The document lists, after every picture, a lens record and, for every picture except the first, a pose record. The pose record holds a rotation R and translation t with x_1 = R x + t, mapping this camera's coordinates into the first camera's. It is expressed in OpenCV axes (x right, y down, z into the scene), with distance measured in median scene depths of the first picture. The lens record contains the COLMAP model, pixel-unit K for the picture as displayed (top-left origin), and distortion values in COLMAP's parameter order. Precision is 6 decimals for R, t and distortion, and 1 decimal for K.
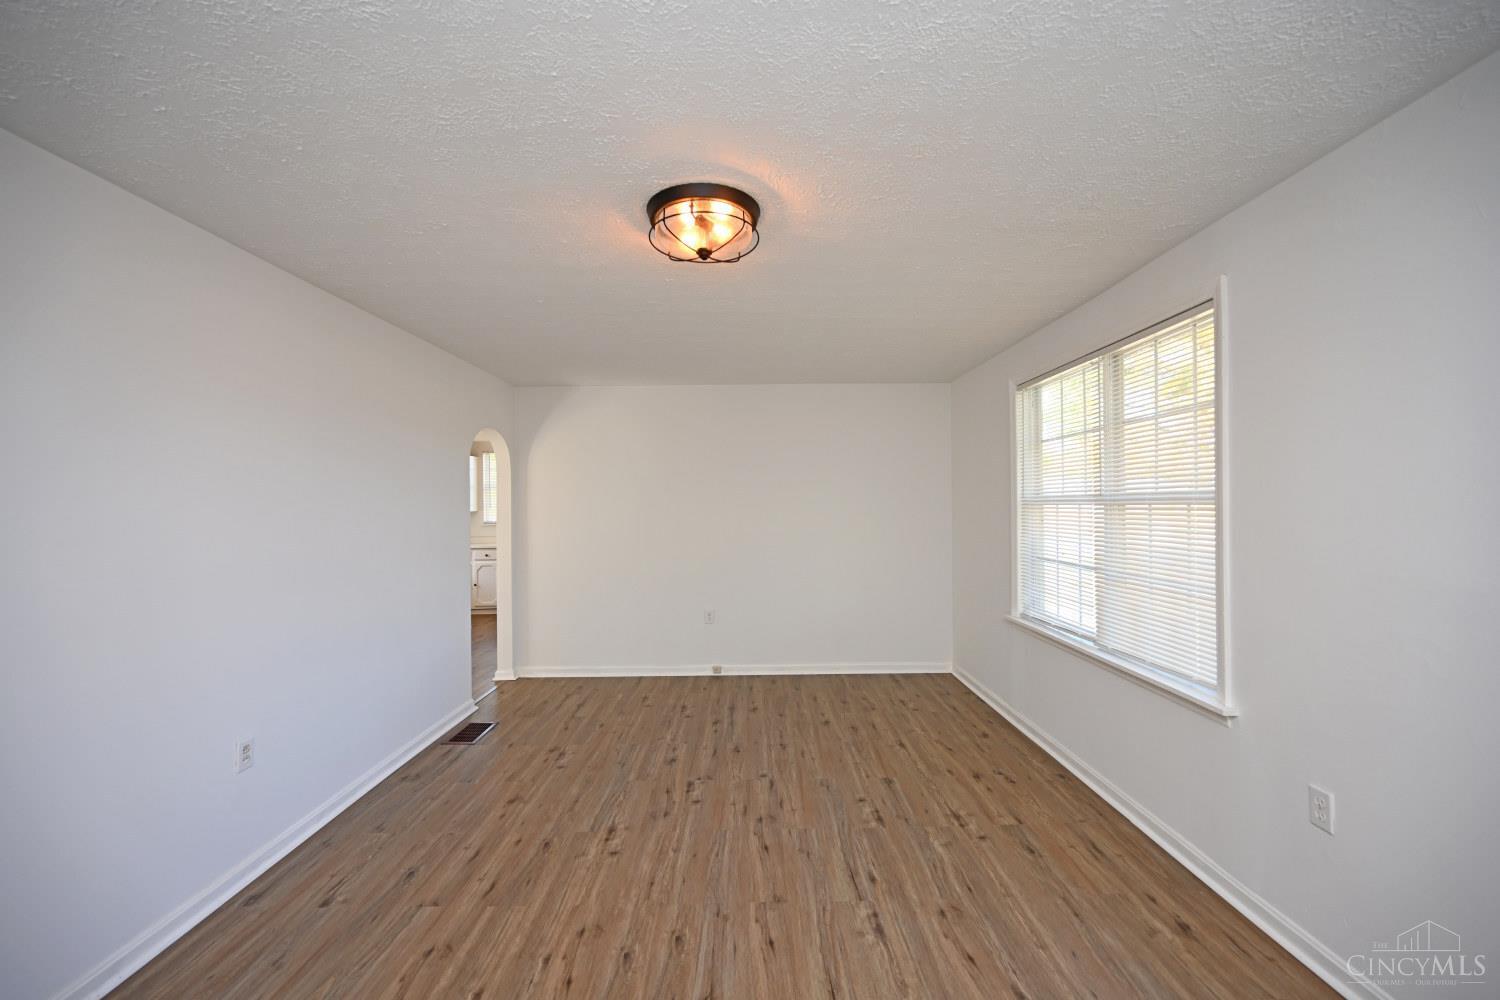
lens RADIAL K [[590.5, 0, 747.9], [0, 590.5, 509.5], [0, 0, 1]] dist [-0.002443, -0.000441]
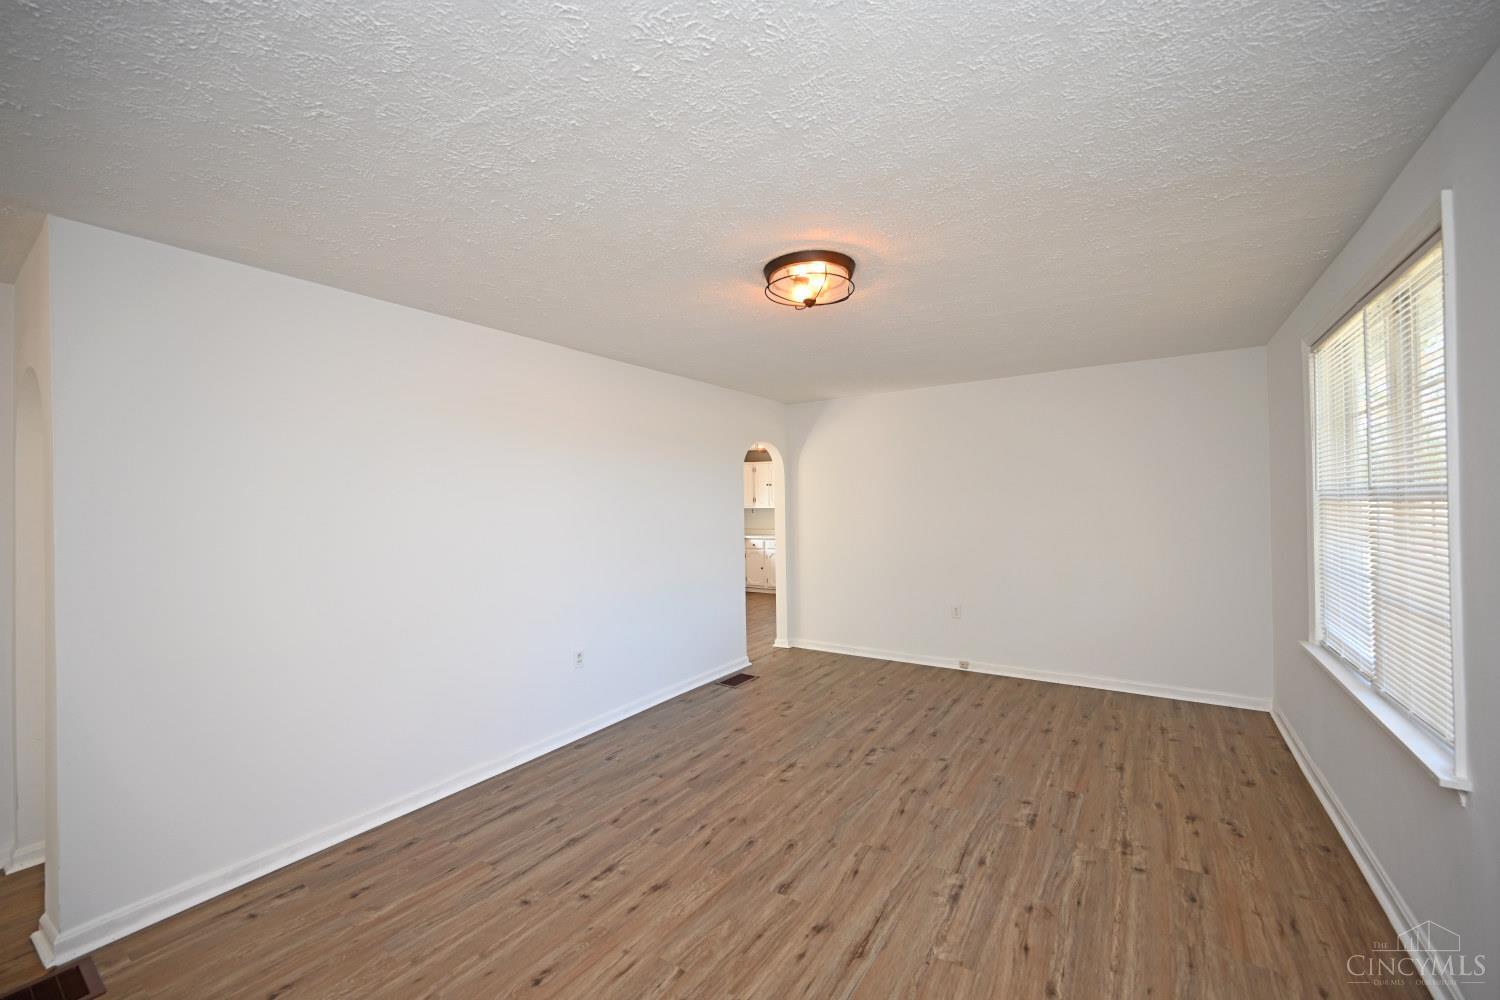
lens RADIAL K [[590.5, 0, 747.6], [0, 590.5, 505.5], [0, 0, 1]] dist [-0.002443, -0.000441]
pose [[0.828089, -0.004260, -0.560581, 0.366440], [0.005228, 0.999986, 0.000124, -0.005628], [0.560572, -0.003033, 0.828100, -0.075591]]
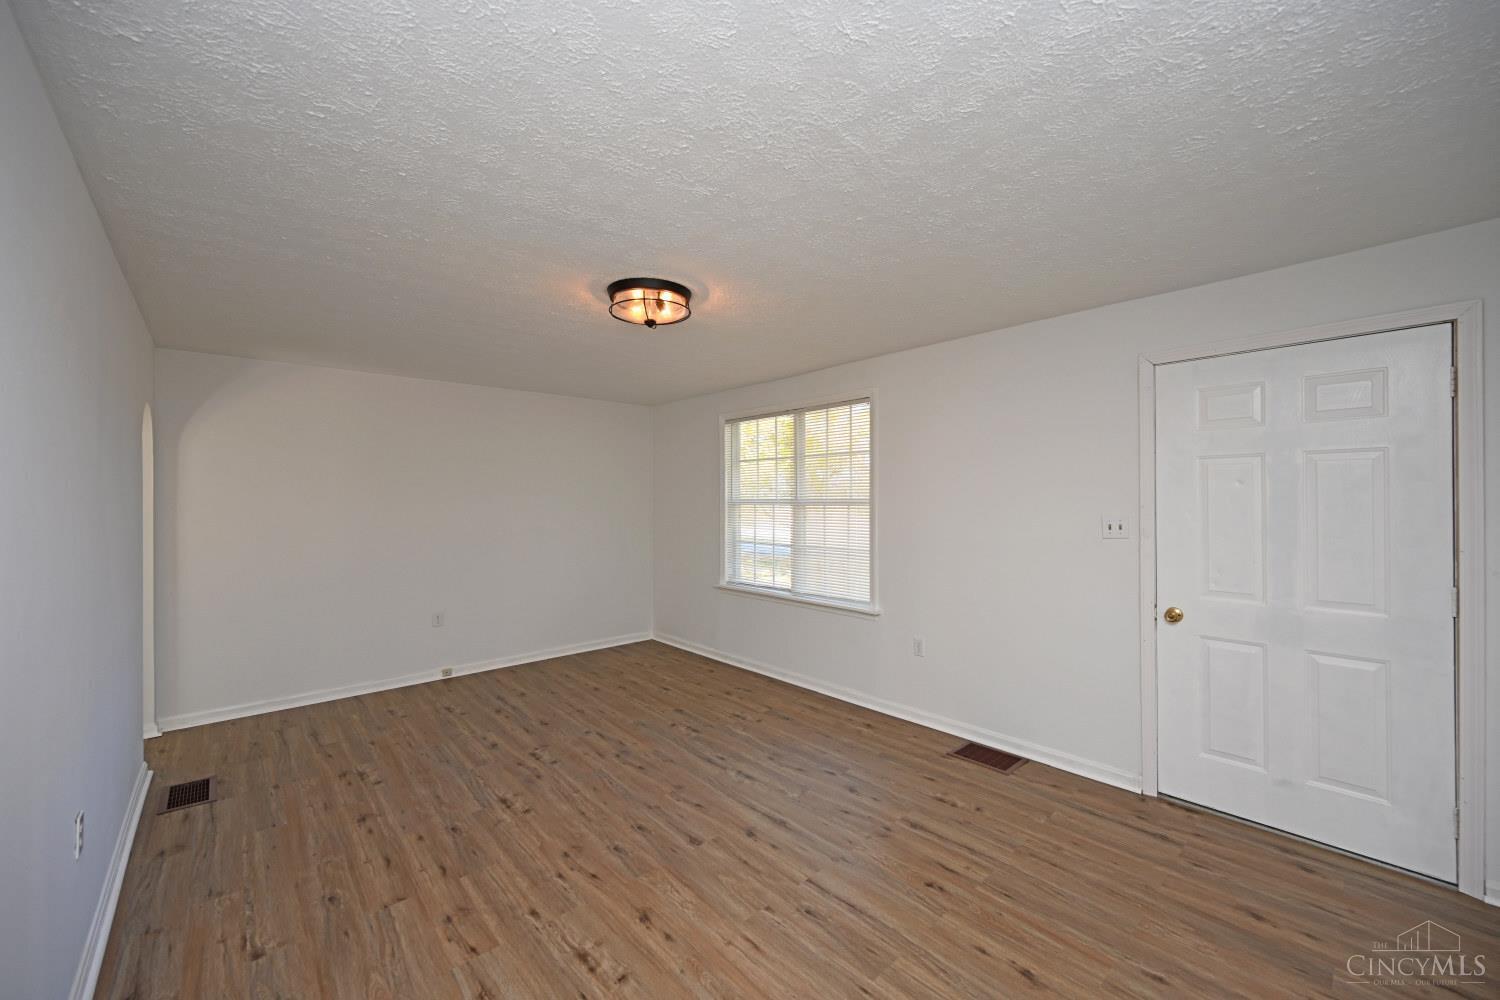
lens RADIAL K [[590.5, 0, 758.8], [0, 590.5, 493.8], [0, 0, 1]] dist [-0.002443, -0.000441]
pose [[0.739075, 0.011700, 0.673521, -0.587060], [0.002511, 0.999794, -0.020123, -0.008419], [-0.673618, 0.016563, 0.738894, -0.140342]]
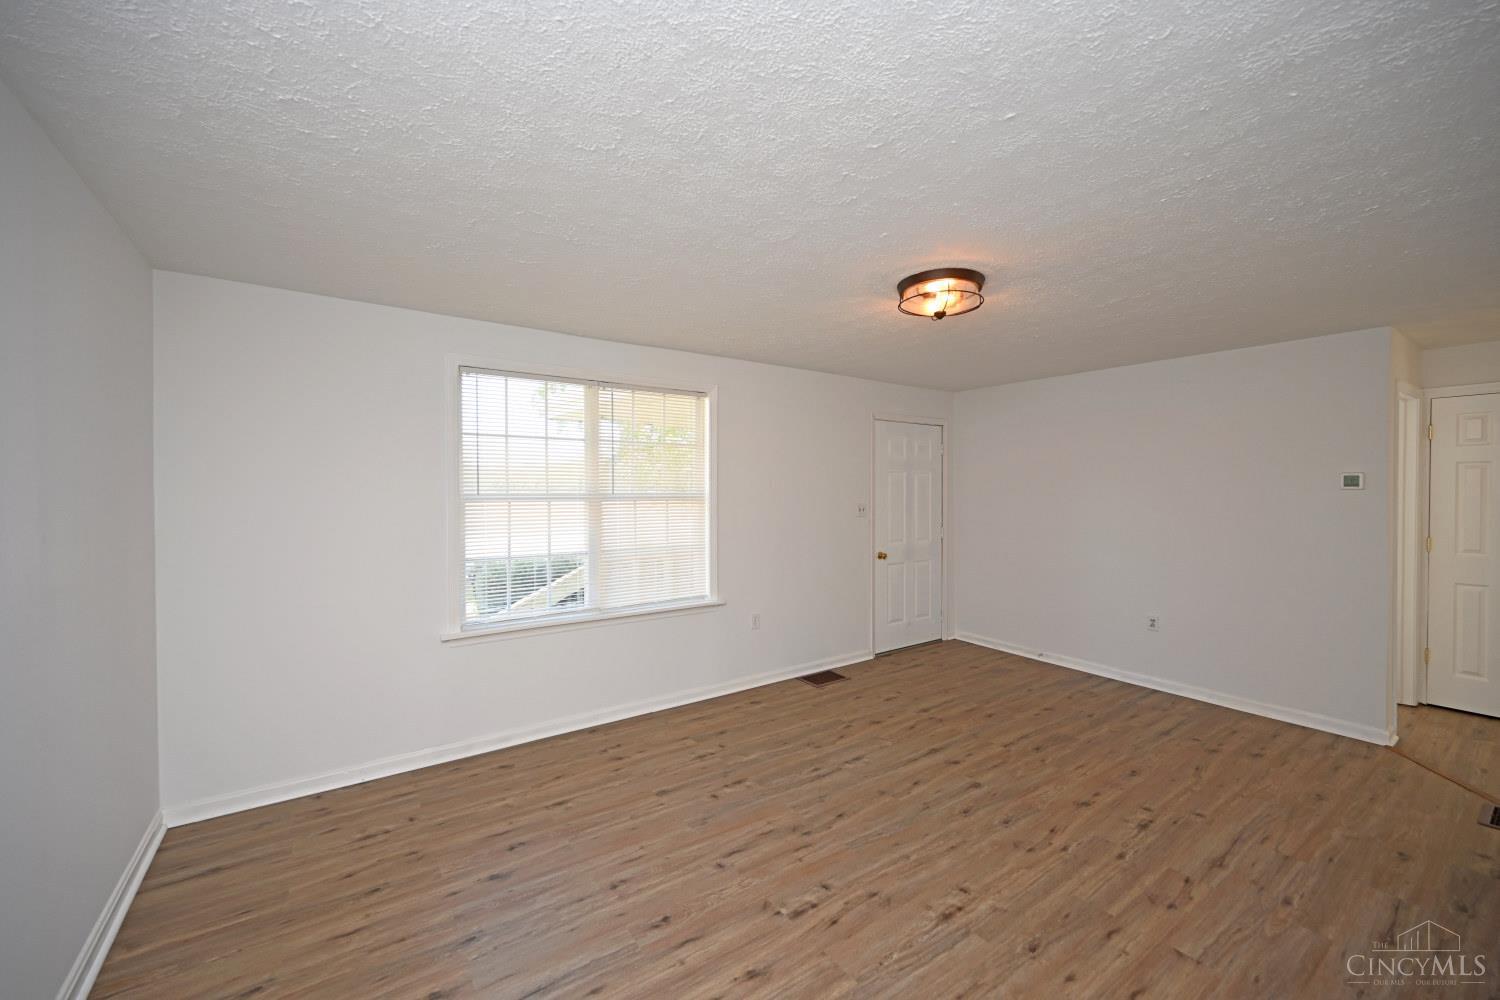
lens RADIAL K [[590.5, 0, 750.9], [0, 590.5, 496.9], [0, 0, 1]] dist [-0.002443, -0.000441]
pose [[-0.579586, 0.005549, 0.814892, -0.672719], [0.015364, 0.999873, 0.004119, -0.019338], [-0.814767, 0.014907, -0.579598, 1.544475]]
